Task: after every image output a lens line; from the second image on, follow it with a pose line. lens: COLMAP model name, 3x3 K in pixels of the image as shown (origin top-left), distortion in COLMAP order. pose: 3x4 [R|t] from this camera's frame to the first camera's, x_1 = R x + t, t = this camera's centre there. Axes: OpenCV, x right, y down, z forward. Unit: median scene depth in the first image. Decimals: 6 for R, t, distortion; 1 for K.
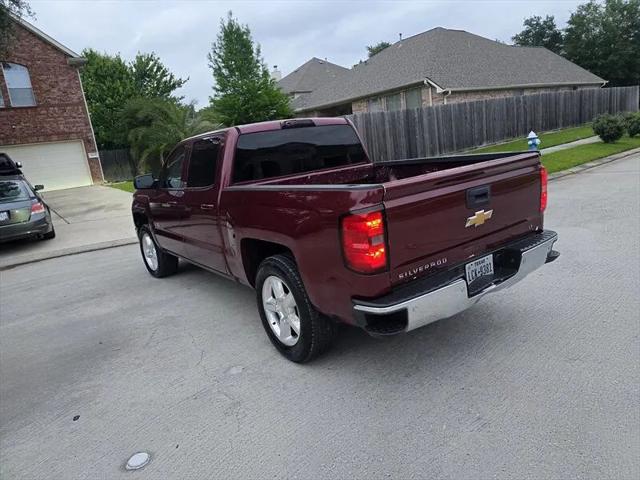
lens RADIAL K [[427.7, 0, 324.9], [0, 427.7, 236.5], [0, 0, 1]] dist [0.070437, -0.067525]
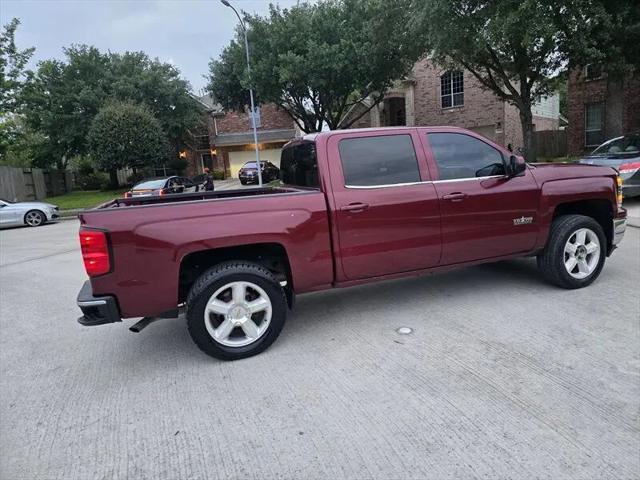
lens RADIAL K [[427.7, 0, 326.0], [0, 427.7, 232.7], [0, 0, 1]] dist [0.070437, -0.067525]
pose [[-0.286439, 0.293189, -0.912136, 0.622690], [-0.090319, 0.939525, 0.330356, -0.265097], [0.953832, 0.177010, -0.242636, 0.889307]]
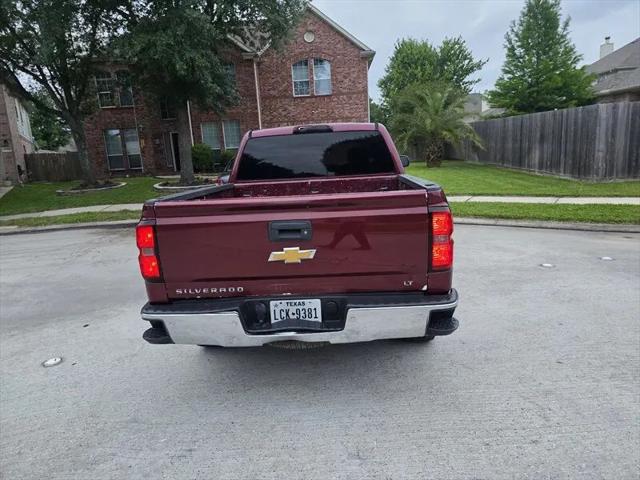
lens RADIAL K [[427.7, 0, 326.8], [0, 427.7, 238.3], [0, 0, 1]] dist [0.070437, -0.067525]
pose [[0.769593, 0.199855, -0.606452, 0.409861], [-0.172849, 0.979501, 0.103445, -0.078741], [0.614695, 0.025214, 0.788362, 0.147215]]
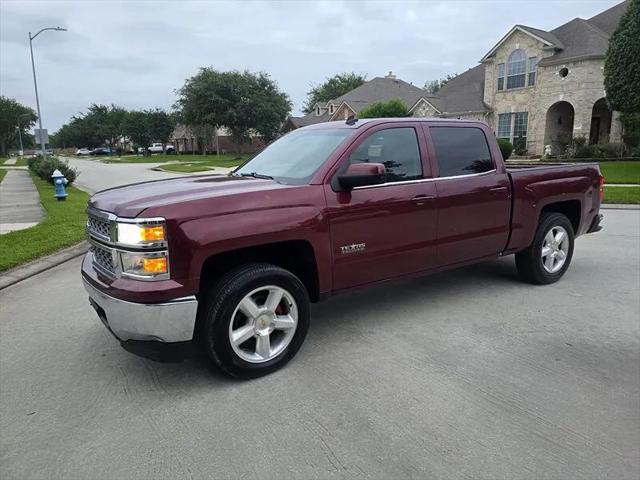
lens RADIAL K [[427.7, 0, 326.6], [0, 427.7, 234.3], [0, 0, 1]] dist [0.070437, -0.067525]
pose [[0.061231, -0.071159, 0.995584, -0.837731], [0.220965, 0.973672, 0.056003, -0.072347], [-0.973358, 0.216560, 0.075342, 0.830077]]
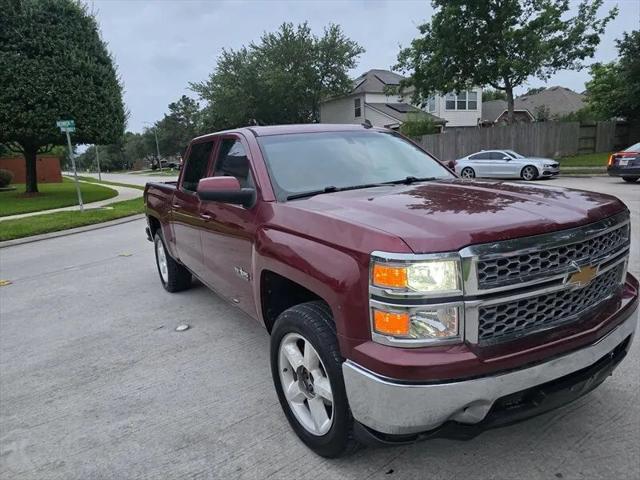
lens RADIAL K [[428.6, 0, 327.1], [0, 428.6, 236.9], [0, 0, 1]] dist [0.052430, -0.046112]
pose [[-0.980829, 0.160869, 0.109984, -0.223802], [0.190959, 0.905967, 0.377833, -0.276727], [-0.038860, 0.391592, -0.919318, 1.408141]]
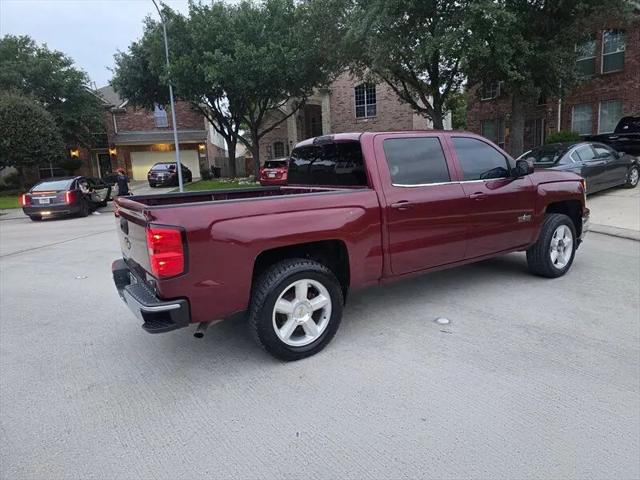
lens RADIAL K [[427.7, 0, 327.8], [0, 427.7, 234.1], [0, 0, 1]] dist [0.070437, -0.067525]
pose [[-0.059565, 0.285621, -0.956490, 0.667420], [-0.151782, 0.944458, 0.291480, -0.230269], [0.986618, 0.162540, -0.012905, 0.691470]]
